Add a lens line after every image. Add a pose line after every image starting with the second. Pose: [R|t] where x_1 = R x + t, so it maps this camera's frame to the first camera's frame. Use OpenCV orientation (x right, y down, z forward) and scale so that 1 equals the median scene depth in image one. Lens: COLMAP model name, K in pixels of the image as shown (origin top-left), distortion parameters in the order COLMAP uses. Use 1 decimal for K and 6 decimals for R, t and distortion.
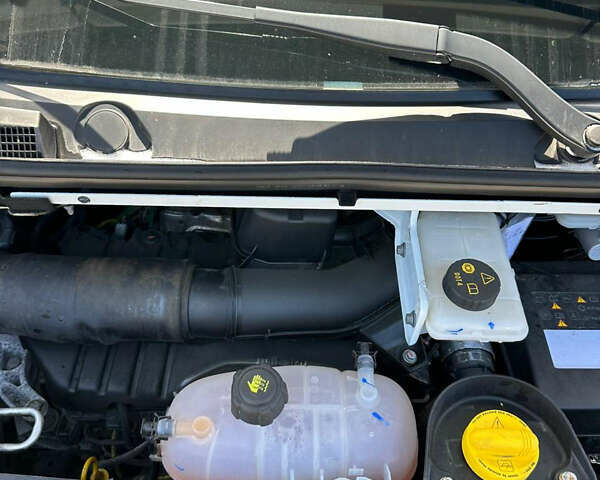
lens RADIAL K [[567.9, 0, 300.0], [0, 567.9, 240.0], [0, 0, 1]] dist [0.182415, -0.434698]
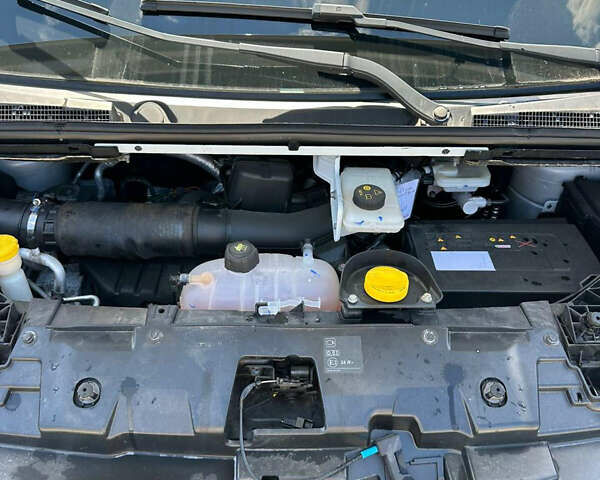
lens RADIAL K [[567.9, 0, 300.0], [0, 567.9, 240.0], [0, 0, 1]] dist [0.182415, -0.434698]
pose [[0.999782, -0.015351, 0.014125, 0.068303], [0.017805, 0.980767, -0.194366, 0.492387], [-0.010870, 0.194575, 0.980827, -0.567927]]
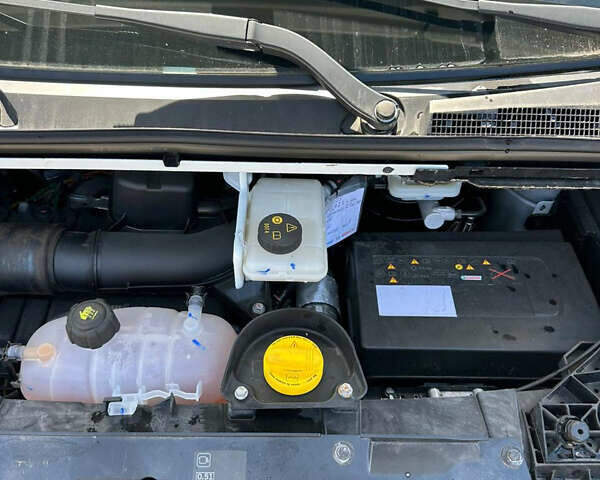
lens RADIAL K [[567.9, 0, 300.0], [0, 567.9, 240.0], [0, 0, 1]] dist [0.182415, -0.434698]
pose [[0.999958, -0.006380, -0.006633, 0.331141], [0.006080, 0.999004, -0.044194, 0.136754], [0.006908, 0.044152, 0.999001, -0.175791]]
